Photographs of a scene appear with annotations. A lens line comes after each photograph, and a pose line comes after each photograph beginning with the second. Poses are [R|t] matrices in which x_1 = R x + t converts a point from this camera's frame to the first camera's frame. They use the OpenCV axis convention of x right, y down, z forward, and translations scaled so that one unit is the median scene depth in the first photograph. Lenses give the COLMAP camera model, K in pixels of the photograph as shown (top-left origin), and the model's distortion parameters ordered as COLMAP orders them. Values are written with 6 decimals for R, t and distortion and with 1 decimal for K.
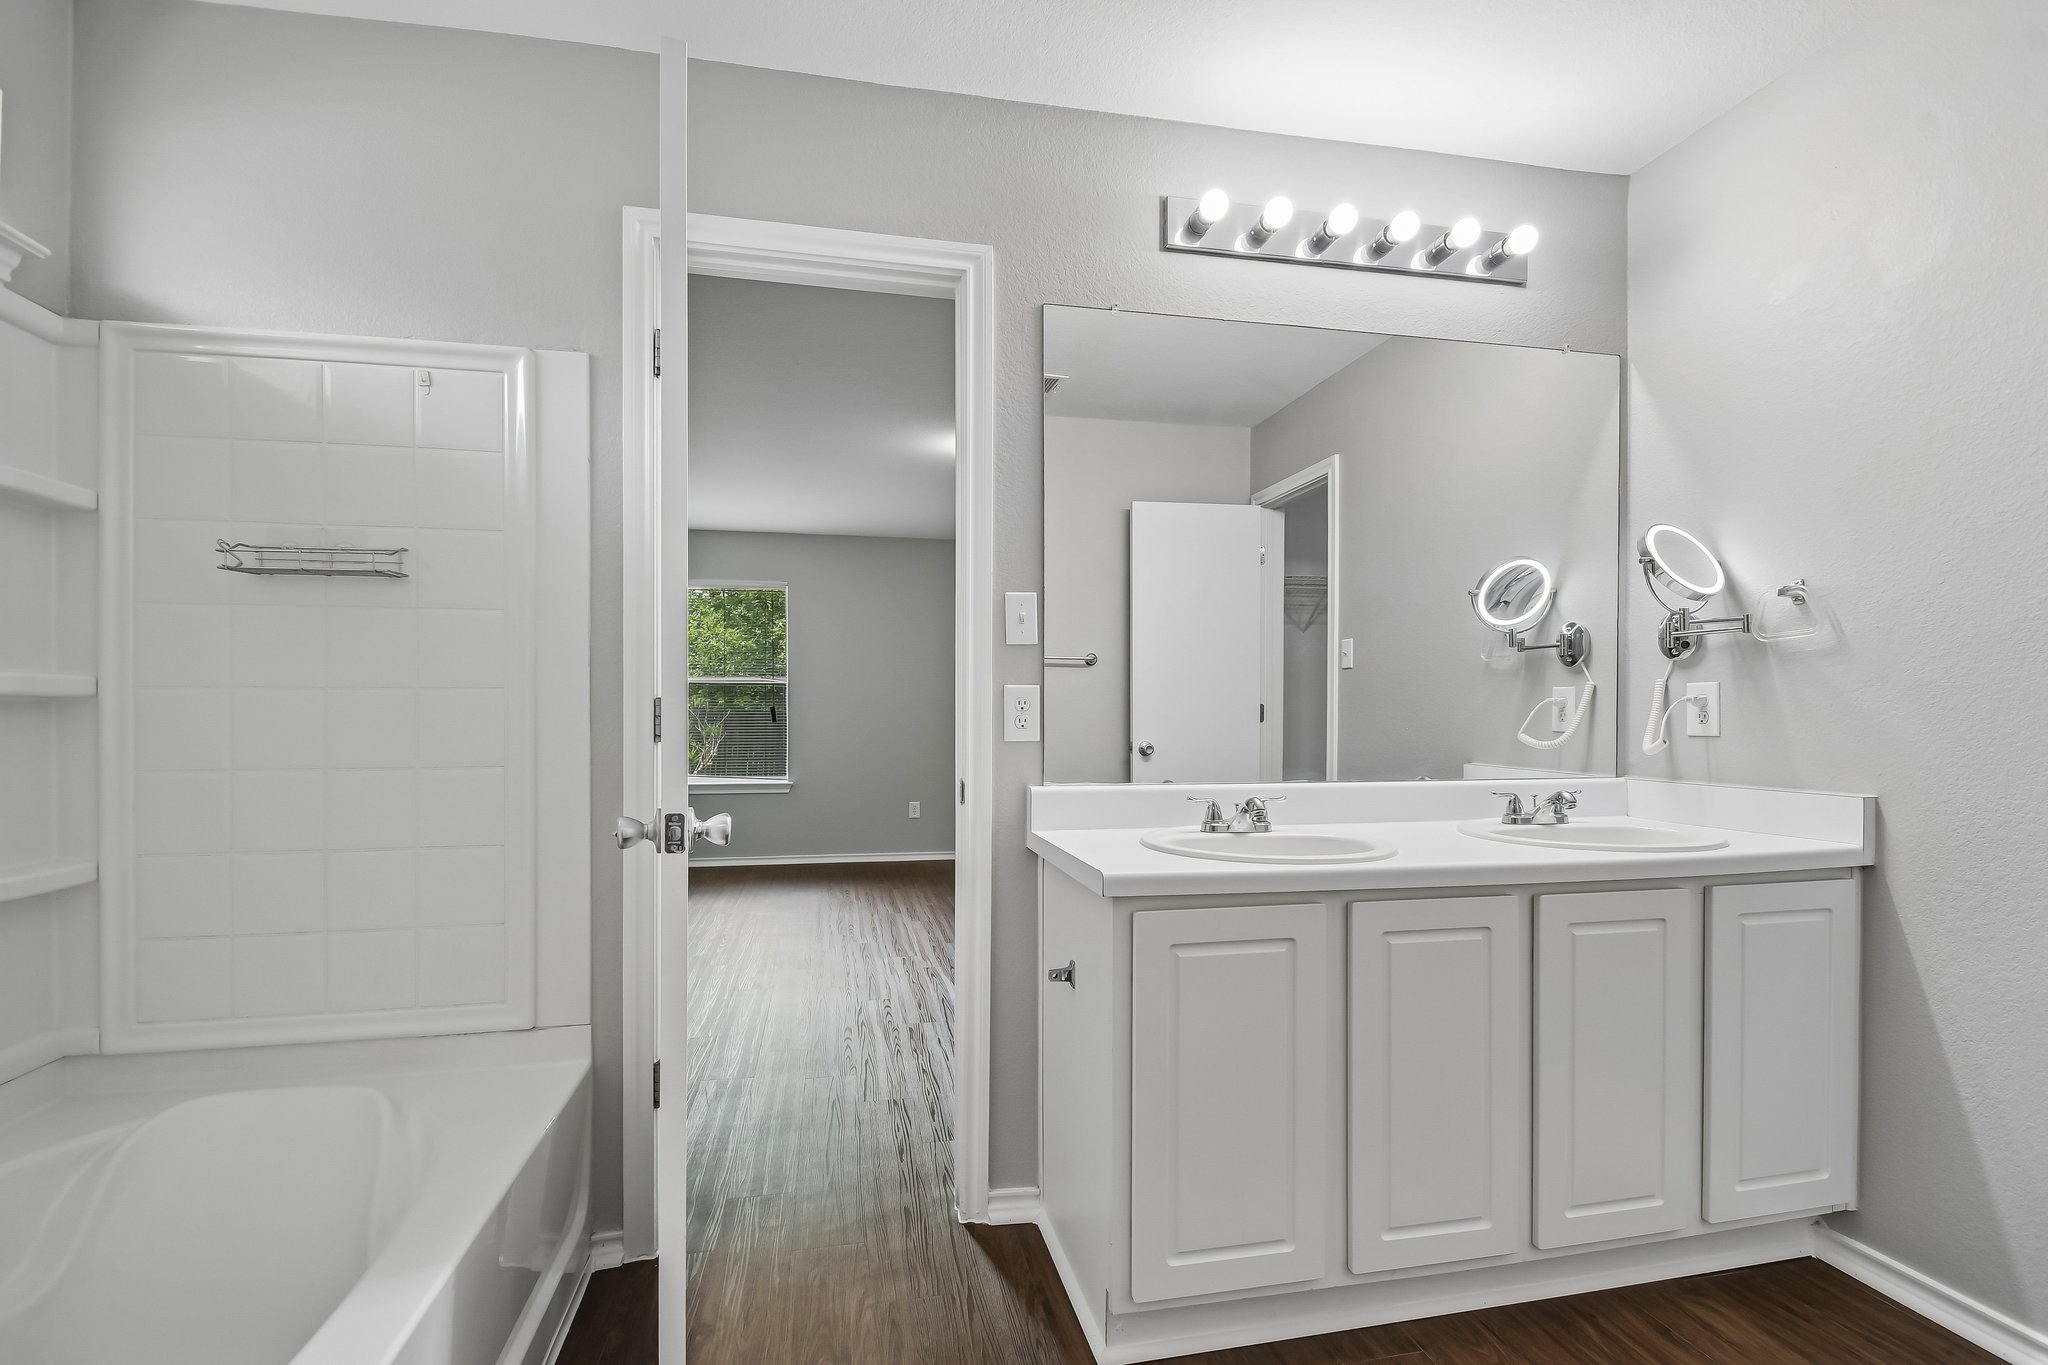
lens RADIAL K [[904.1, 0, 1013.8], [0, 904.1, 716.0], [0, 0, 1]] dist [0.002152, -0.011741]
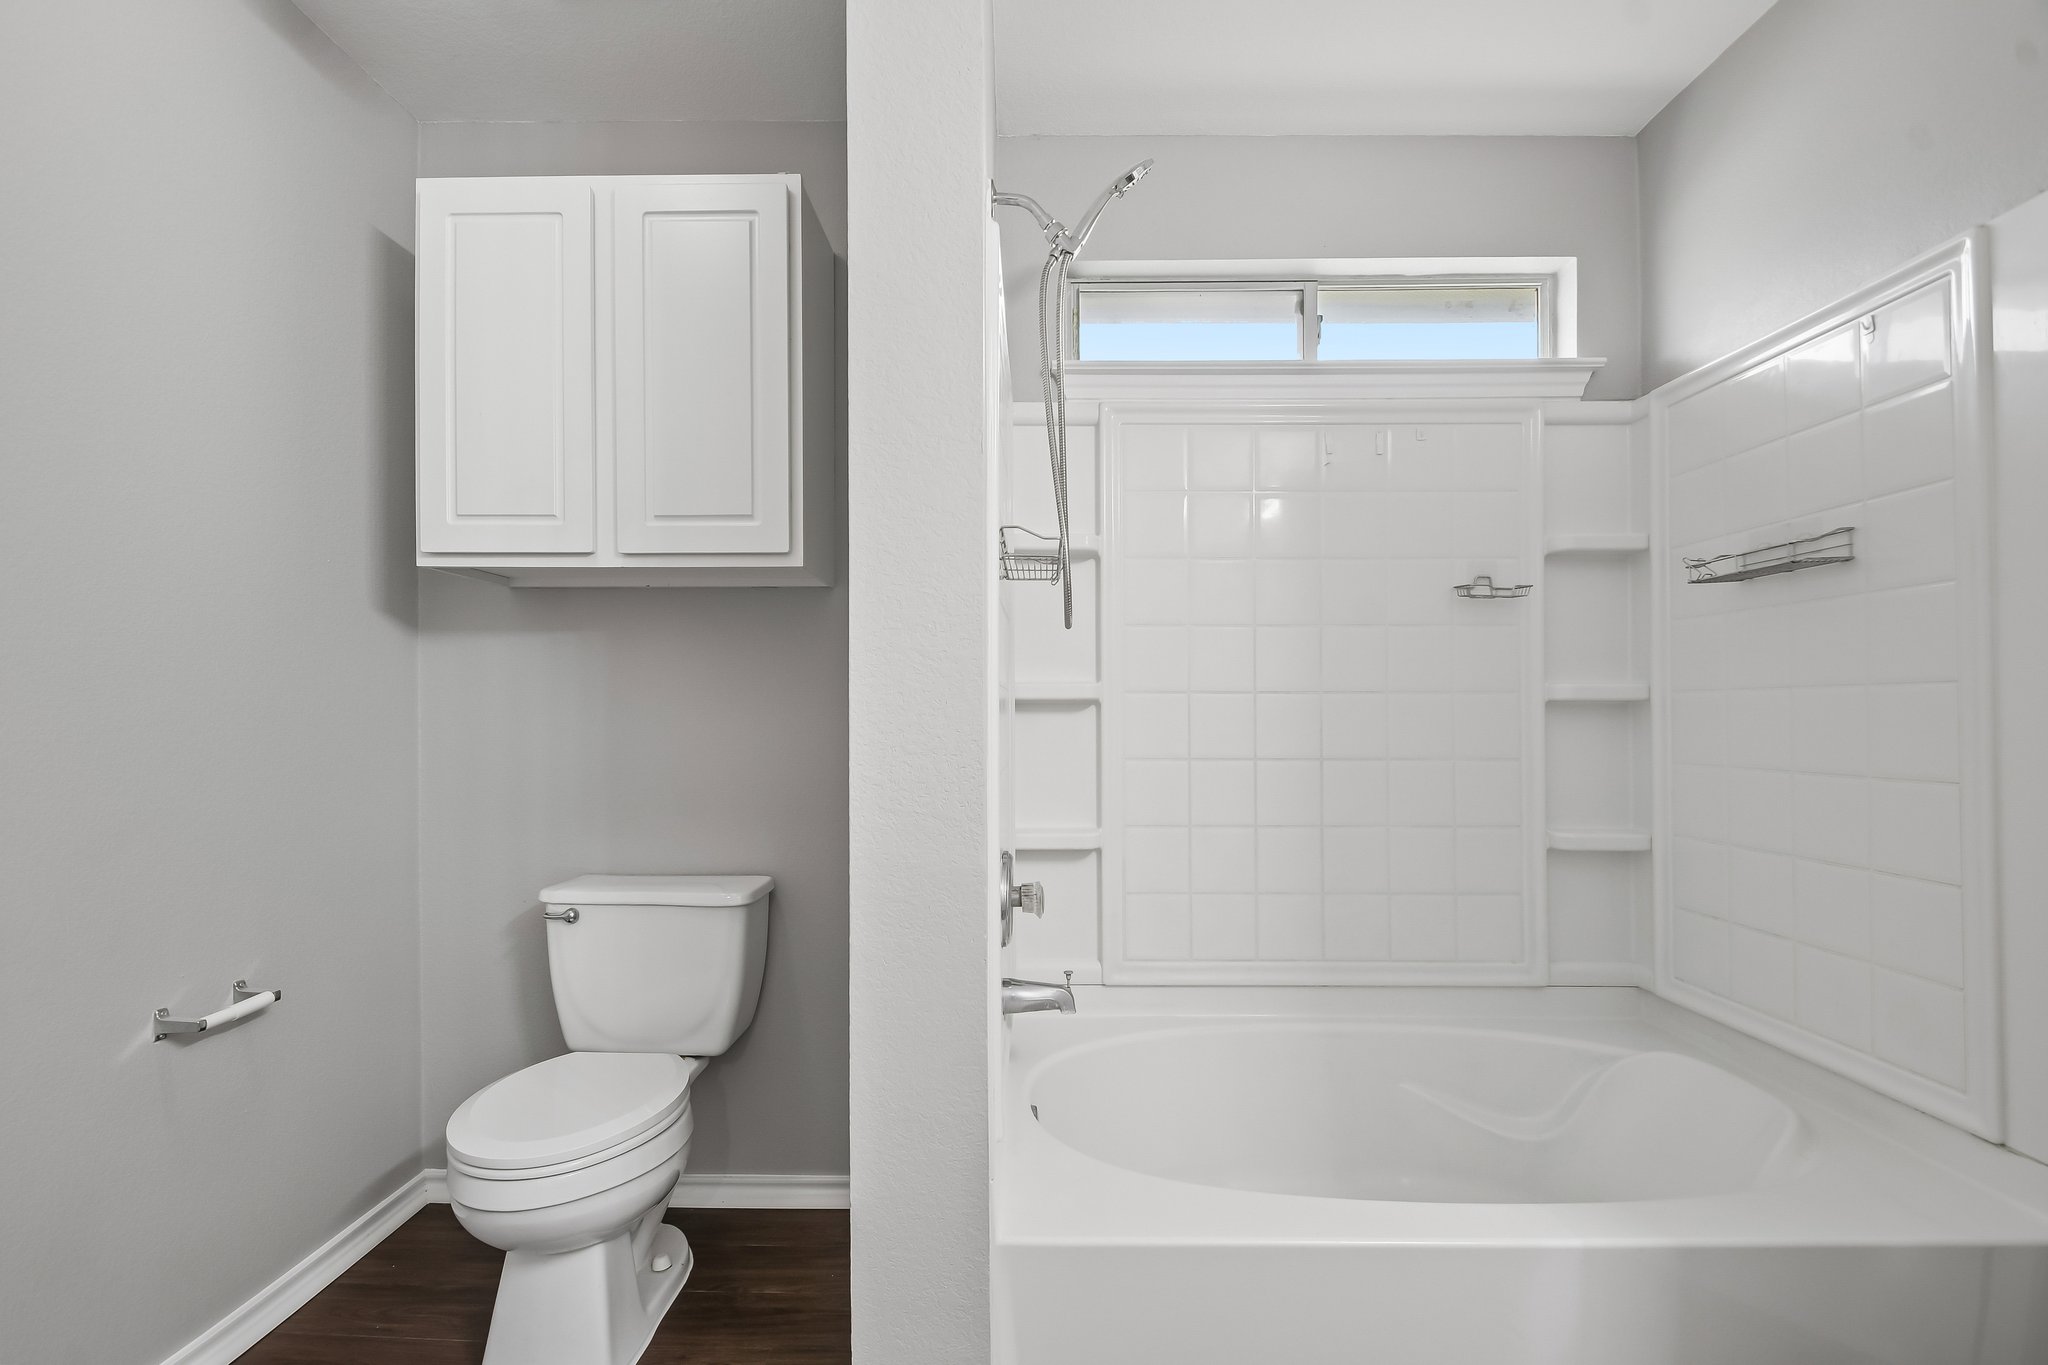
lens RADIAL K [[904.1, 0, 1013.8], [0, 904.1, 716.0], [0, 0, 1]] dist [0.002152, -0.011741]
pose [[-0.203737, 0.003568, -0.979019, 0.363376], [-0.001030, 0.999992, 0.003858, -0.004218], [0.979025, 0.001794, -0.203732, 0.393175]]
